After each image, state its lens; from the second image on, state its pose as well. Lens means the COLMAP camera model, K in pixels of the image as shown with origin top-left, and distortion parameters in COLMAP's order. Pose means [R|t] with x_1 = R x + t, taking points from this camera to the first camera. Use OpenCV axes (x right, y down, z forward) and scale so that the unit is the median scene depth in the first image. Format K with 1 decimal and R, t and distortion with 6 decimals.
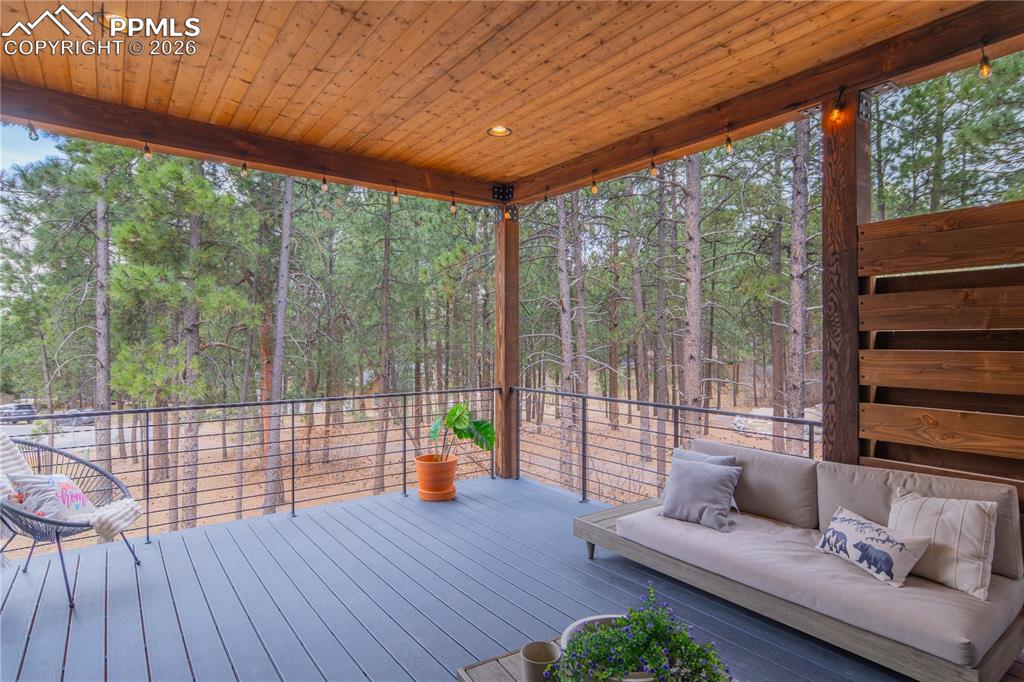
lens RADIAL K [[557.1, 0, 510.9], [0, 557.1, 343.8], [0, 0, 1]] dist [-0.009672, 0.006710]
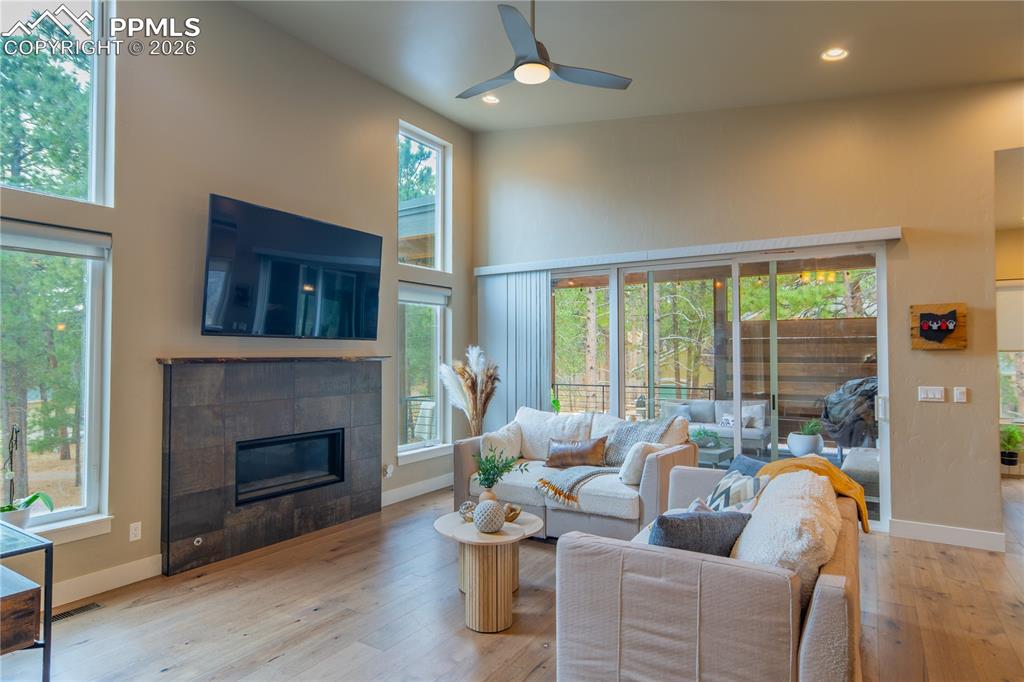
lens RADIAL K [[557.1, 0, 519.5], [0, 557.1, 345.9], [0, 0, 1]] dist [-0.009672, 0.006710]
pose [[0.938077, 0.010524, 0.346267, -1.332605], [-0.003658, 0.999784, -0.020475, -0.014452], [-0.346407, 0.017940, 0.937913, -1.309293]]
